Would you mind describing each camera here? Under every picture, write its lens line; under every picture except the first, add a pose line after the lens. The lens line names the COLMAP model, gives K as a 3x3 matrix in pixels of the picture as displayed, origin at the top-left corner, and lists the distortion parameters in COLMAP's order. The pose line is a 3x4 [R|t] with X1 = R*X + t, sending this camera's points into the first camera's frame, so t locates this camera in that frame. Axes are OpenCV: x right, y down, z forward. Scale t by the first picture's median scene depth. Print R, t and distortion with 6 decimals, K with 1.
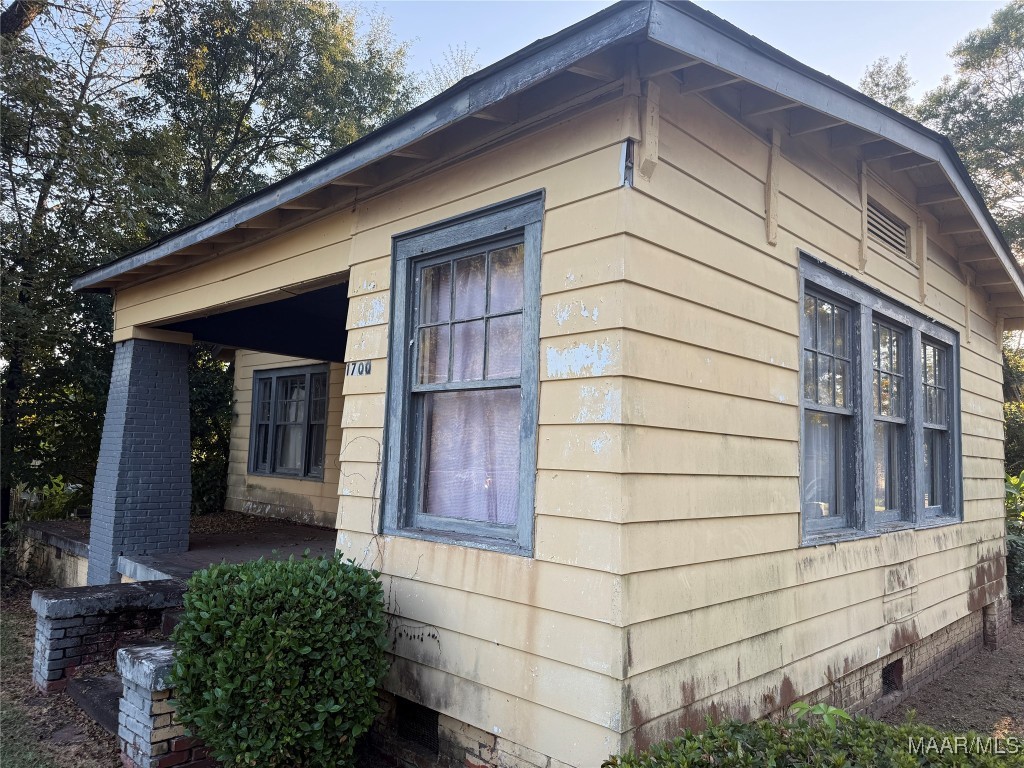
lens RADIAL K [[719.0, 0, 510.8], [0, 719.0, 387.6], [0, 0, 1]] dist [0.070278, -0.099848]
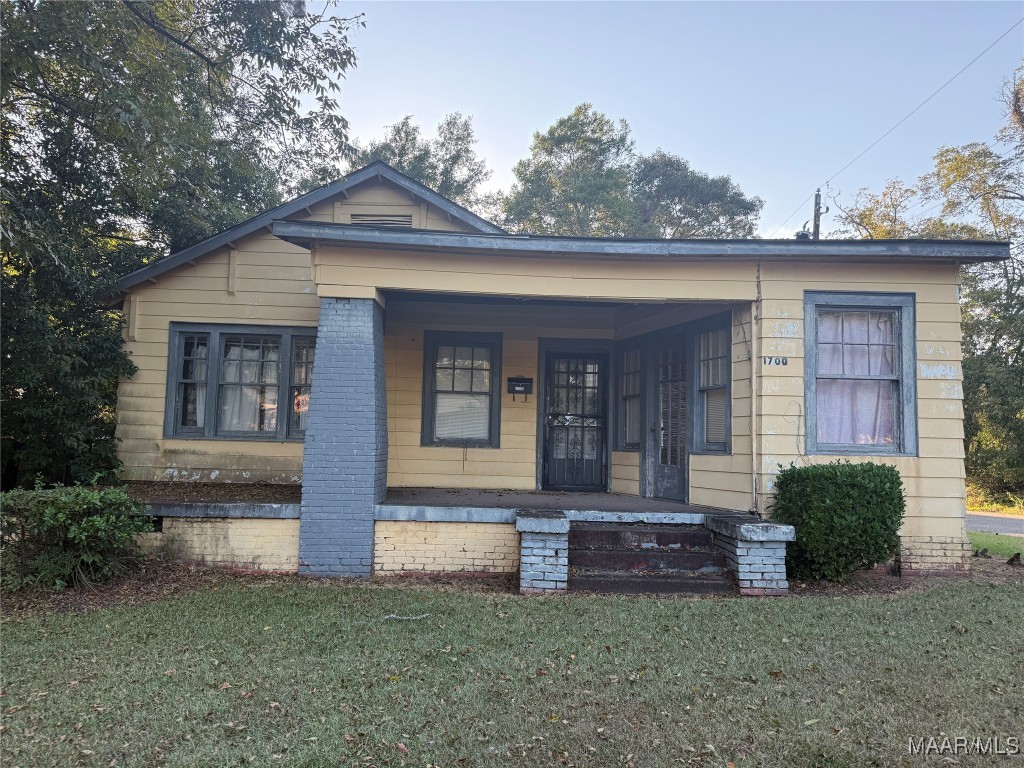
lens RADIAL K [[719.0, 0, 504.0], [0, 719.0, 378.3], [0, 0, 1]] dist [0.070278, -0.099848]
pose [[0.704539, 0.052851, 0.707694, -1.951593], [-0.066282, 0.997764, -0.008527, 0.074617], [-0.706563, -0.040900, 0.706467, 0.240133]]
